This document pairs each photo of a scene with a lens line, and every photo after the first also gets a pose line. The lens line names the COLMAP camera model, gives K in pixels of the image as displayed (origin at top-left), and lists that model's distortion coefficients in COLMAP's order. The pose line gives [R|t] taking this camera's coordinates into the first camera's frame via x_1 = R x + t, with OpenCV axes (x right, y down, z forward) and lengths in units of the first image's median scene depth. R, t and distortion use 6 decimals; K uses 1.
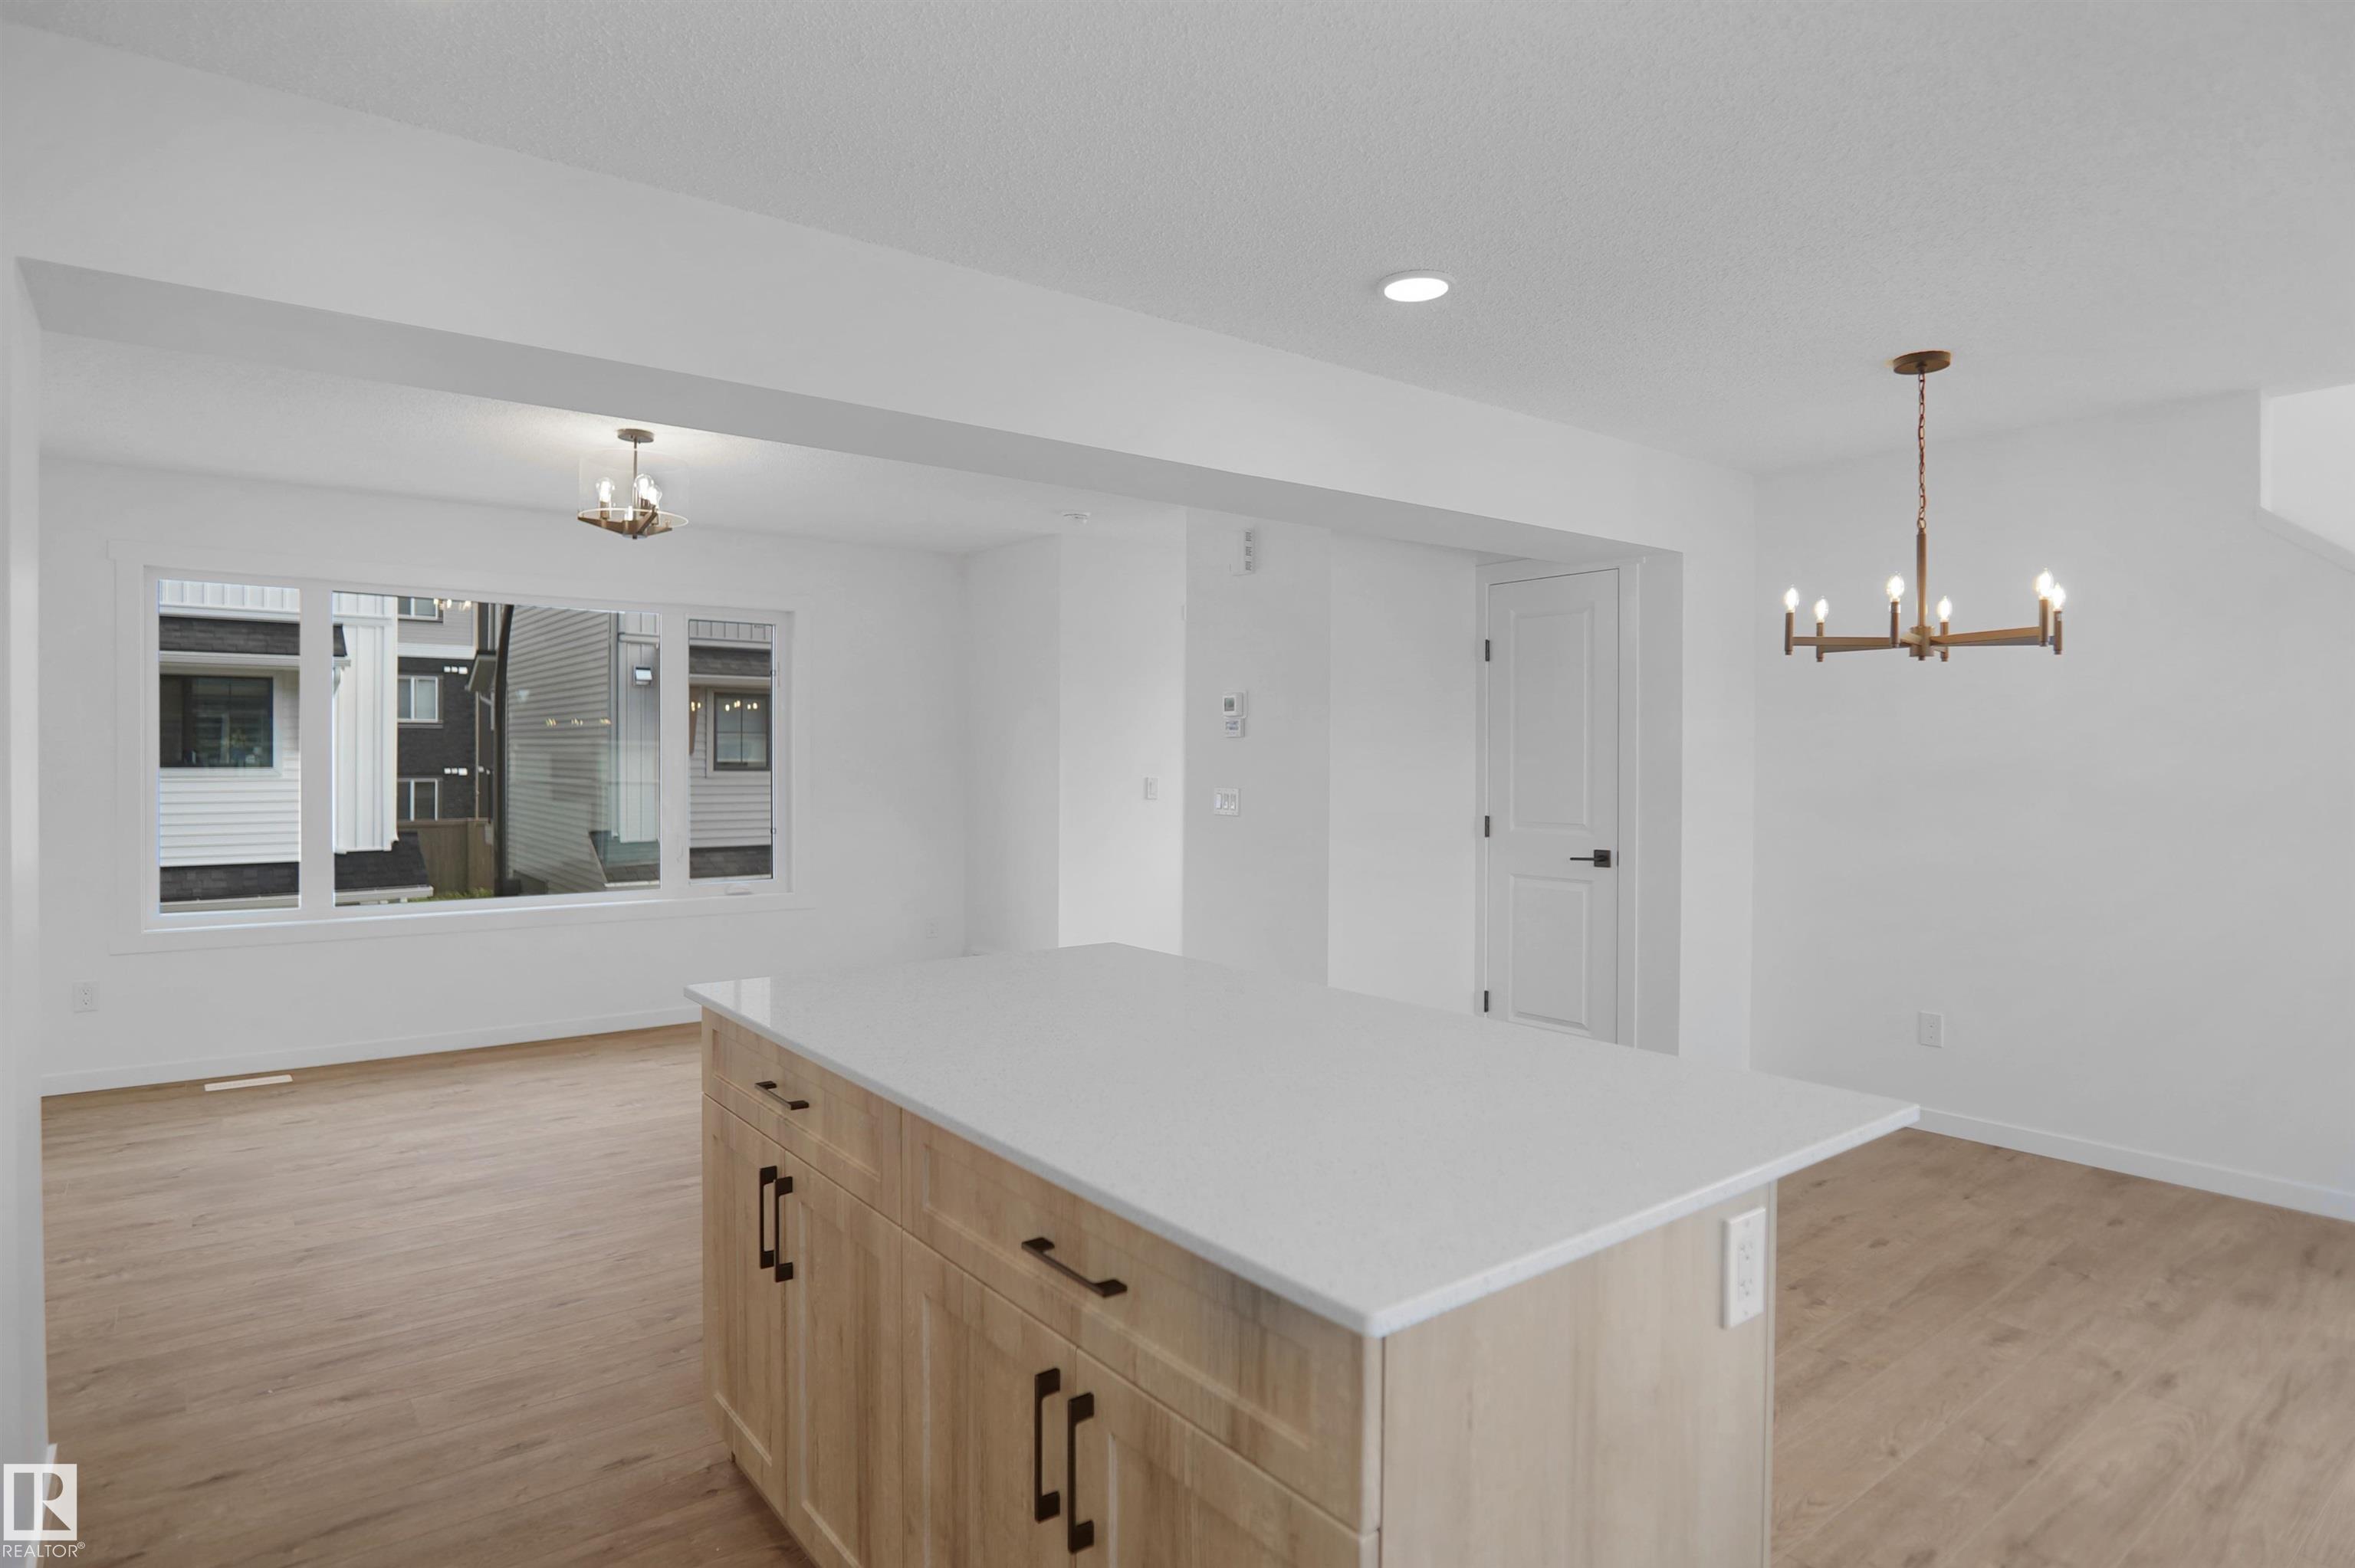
lens RADIAL K [[1274.2, 0, 1160.7], [0, 1274.2, 765.6], [0, 0, 1]] dist [-0.039057, 0.012715]
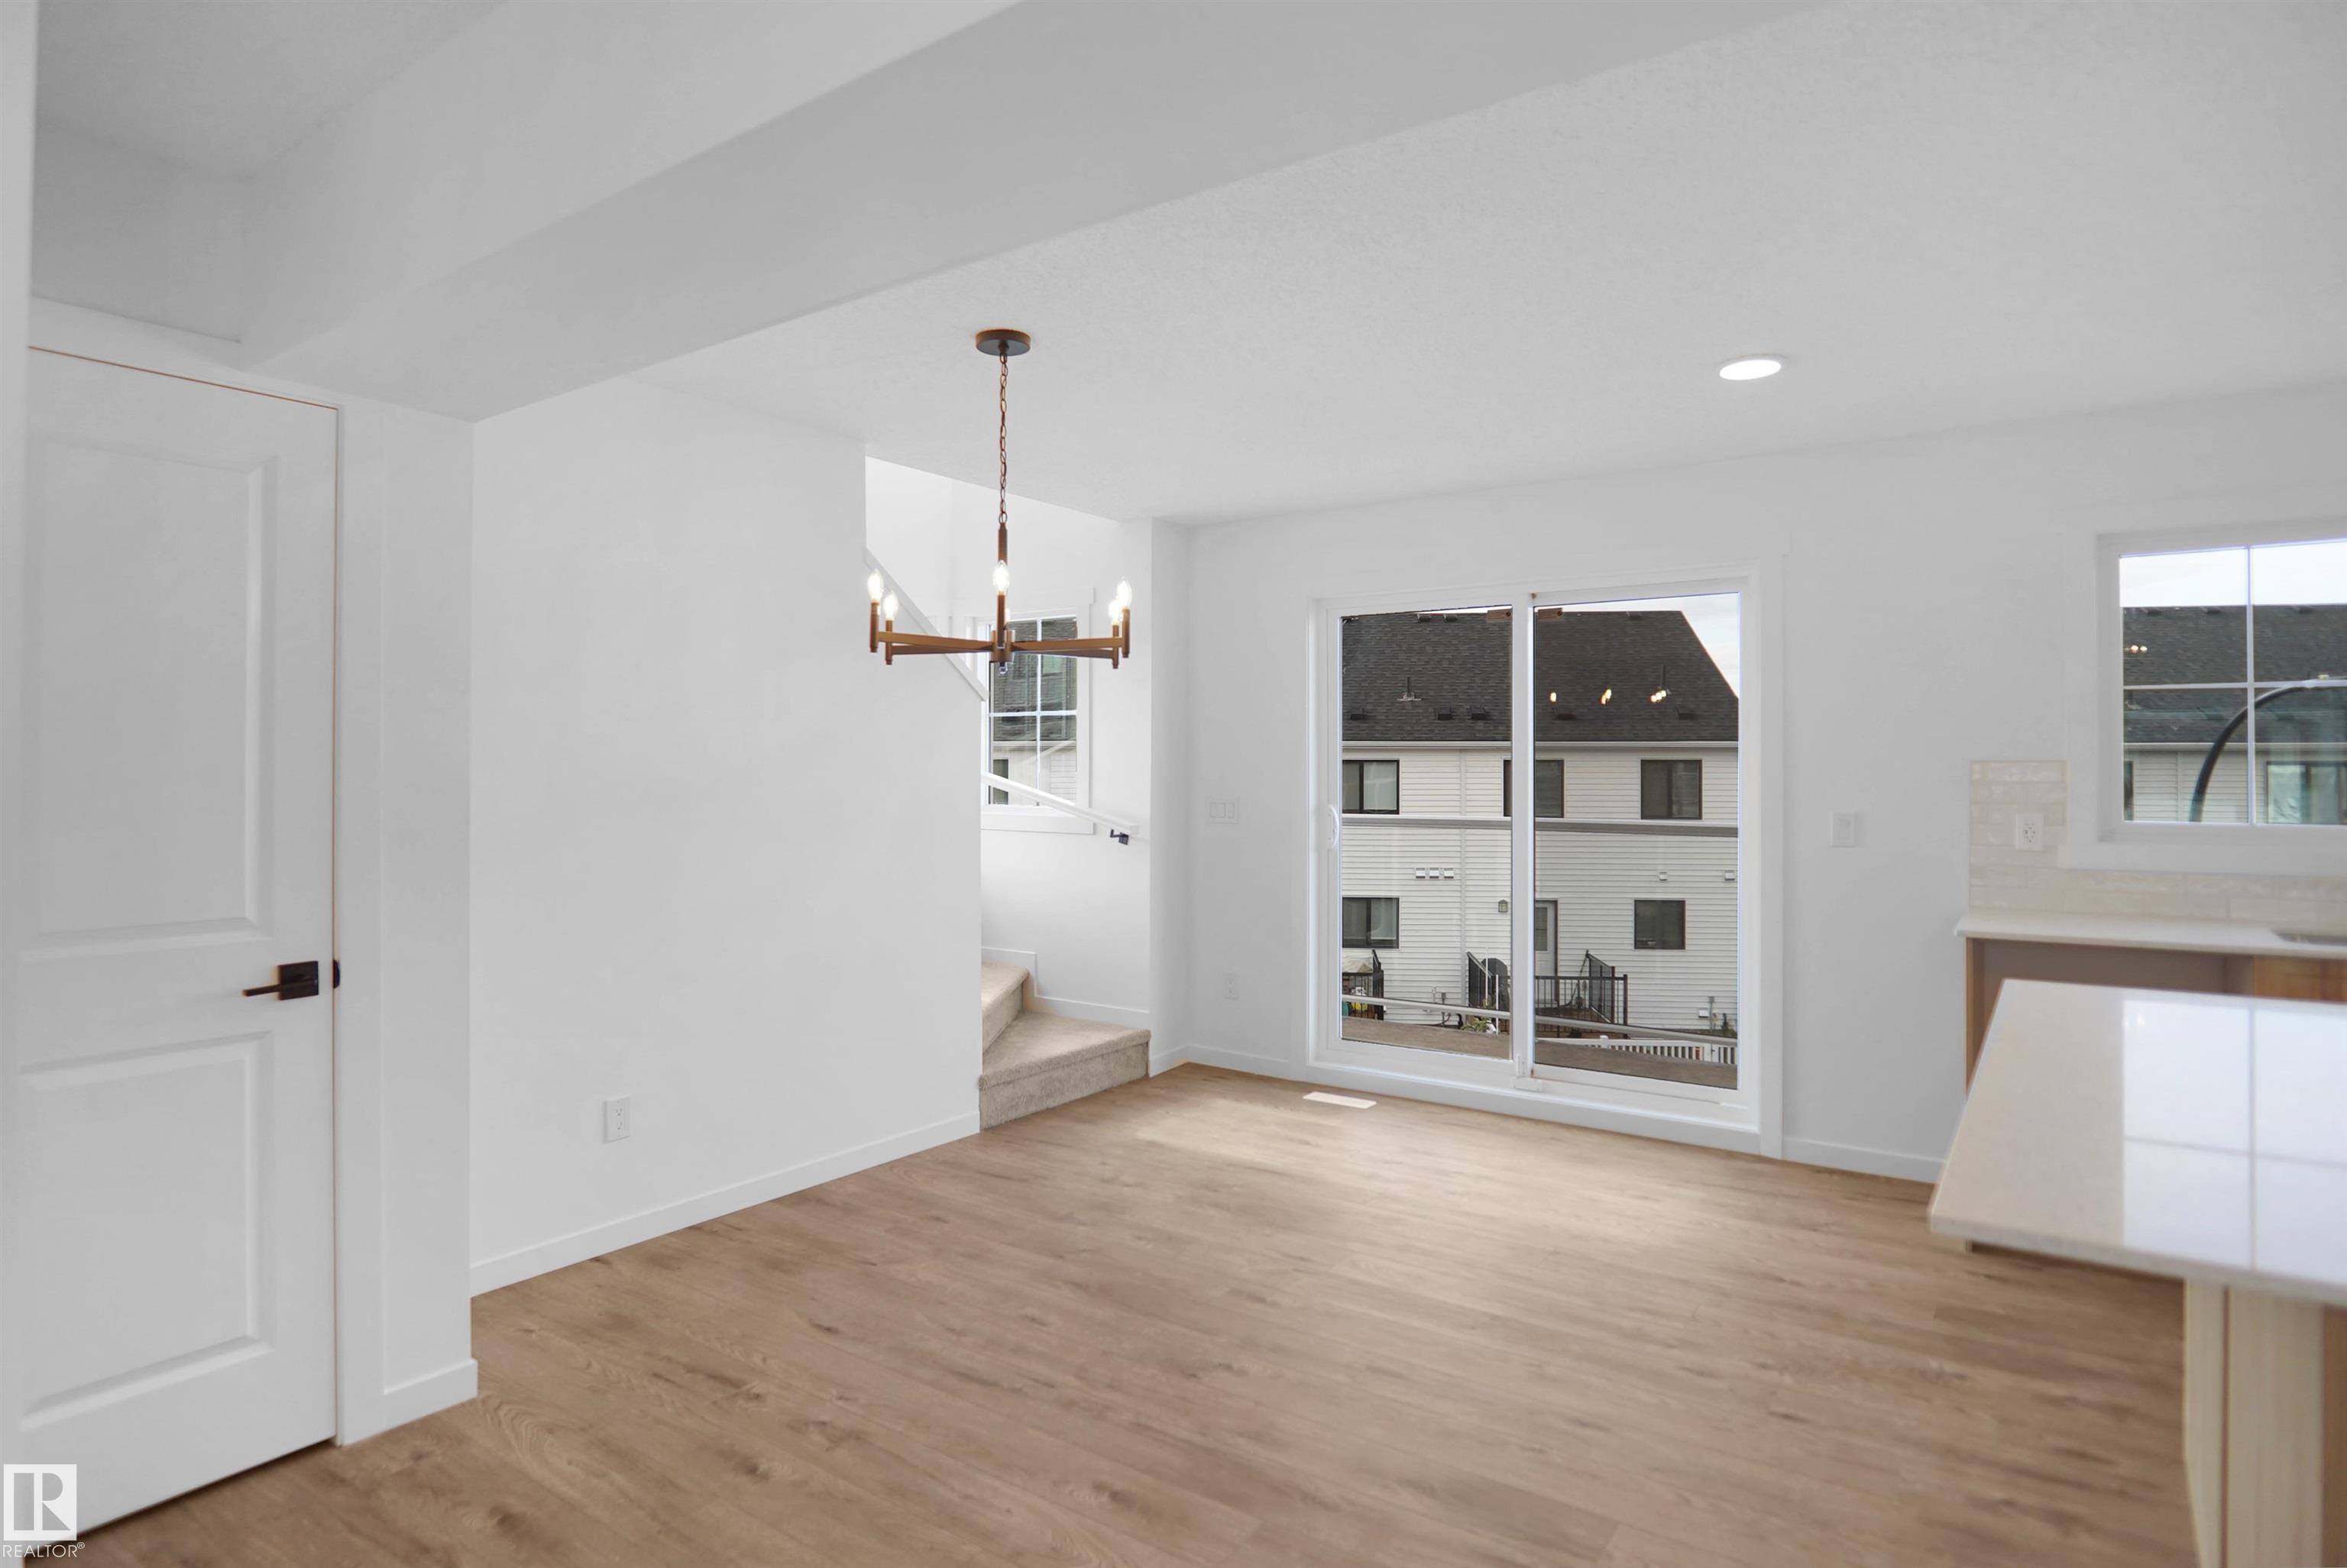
lens RADIAL K [[1269.8, 0, 1164.9], [0, 1269.8, 747.7], [0, 0, 1]] dist [-0.039057, 0.012715]
pose [[-0.292633, 0.010536, 0.956167, -0.293057], [0.004713, 0.999943, -0.009576, -0.016001], [-0.956213, 0.001704, -0.292666, 1.088178]]
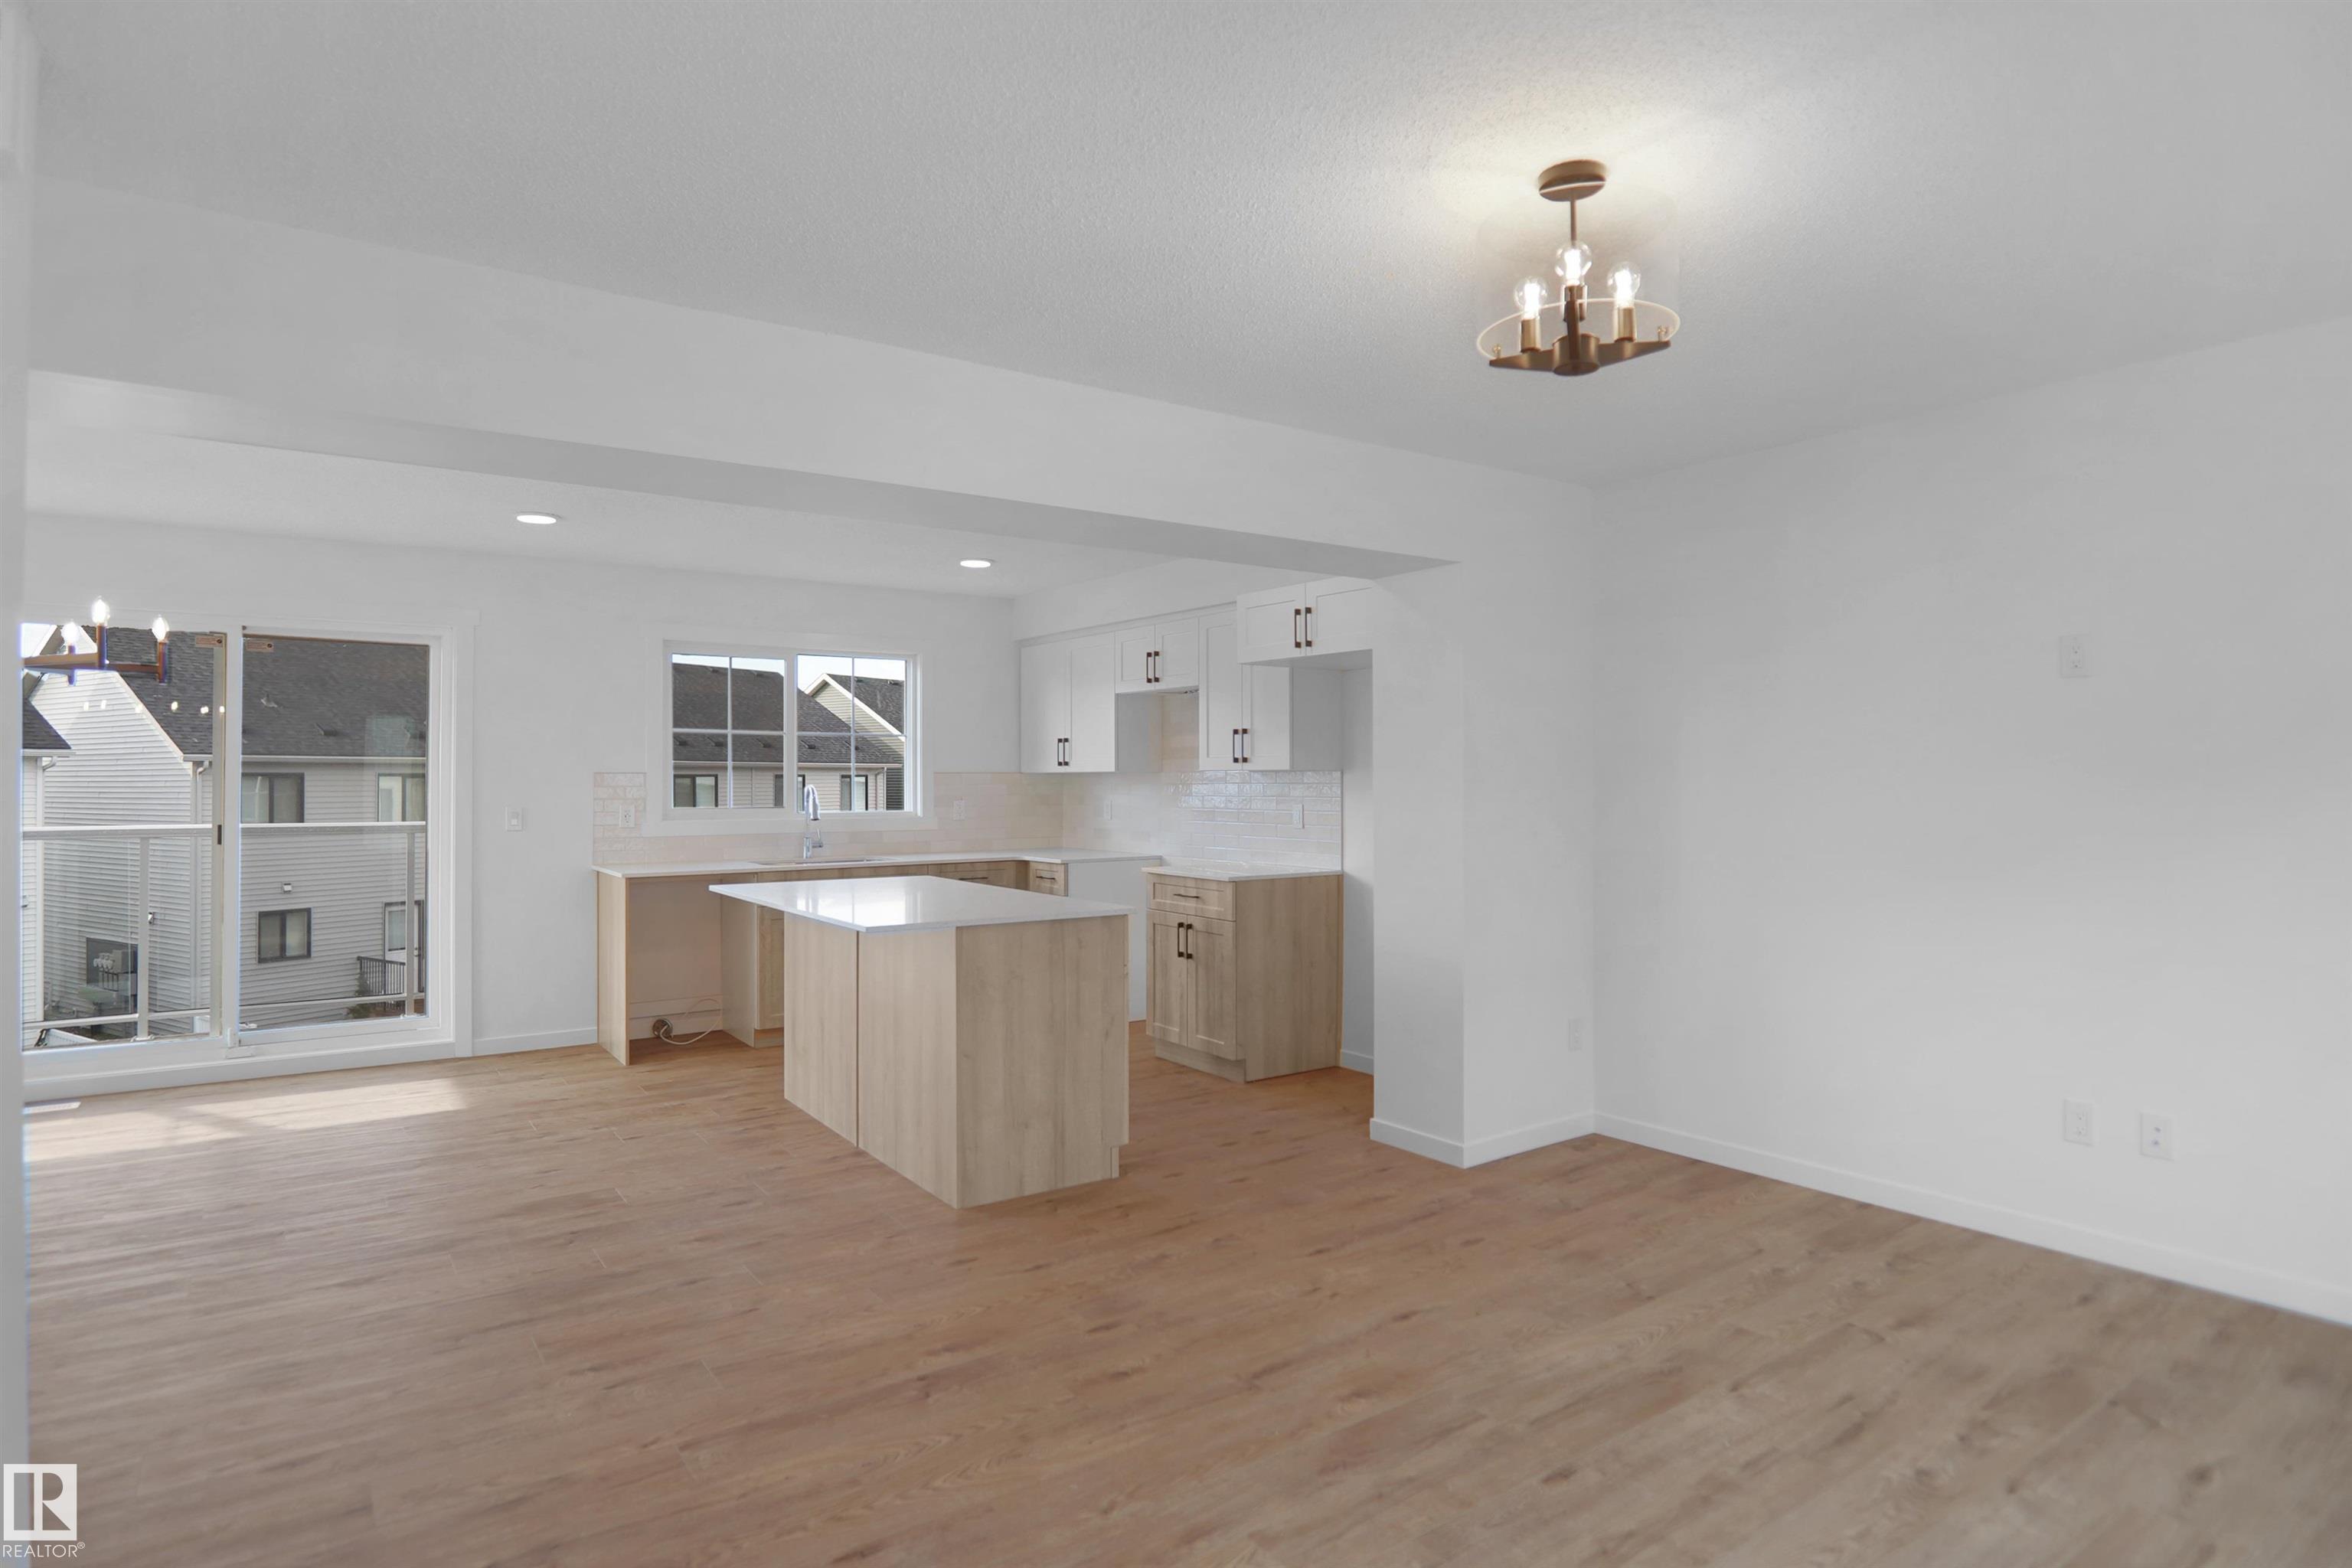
lens RADIAL K [[1272.8, 0, 1156.3], [0, 1272.8, 767.2], [0, 0, 1]] dist [-0.039057, 0.012715]
pose [[-0.998717, -0.002729, 0.050573, -0.312857], [-0.002815, 0.999995, -0.001630, -0.018495], [-0.050568, -0.001771, -0.998719, 1.794826]]
